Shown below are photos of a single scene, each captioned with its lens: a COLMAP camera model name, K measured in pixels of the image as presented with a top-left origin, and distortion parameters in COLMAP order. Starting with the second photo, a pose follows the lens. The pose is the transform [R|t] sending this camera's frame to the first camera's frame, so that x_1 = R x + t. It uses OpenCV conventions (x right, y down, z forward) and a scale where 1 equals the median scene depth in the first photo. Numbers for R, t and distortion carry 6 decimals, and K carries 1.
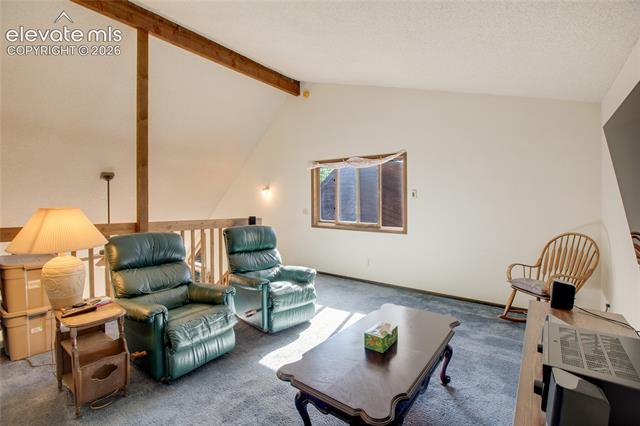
lens RADIAL K [[294.6, 0, 323.5], [0, 294.6, 216.1], [0, 0, 1]] dist [-0.027387, 0.014065]
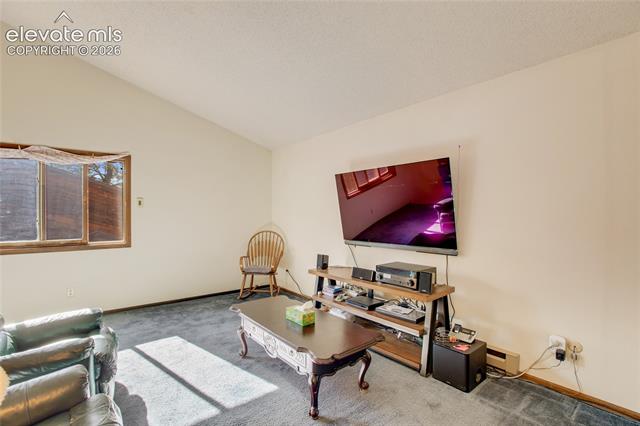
lens RADIAL K [[294.6, 0, 323.5], [0, 294.6, 216.1], [0, 0, 1]] dist [-0.027387, 0.014065]
pose [[0.252089, -0.023598, 0.967416, -0.417751], [0.039178, 0.999132, 0.014163, -0.021491], [-0.966911, 0.034332, 0.252794, 0.205960]]
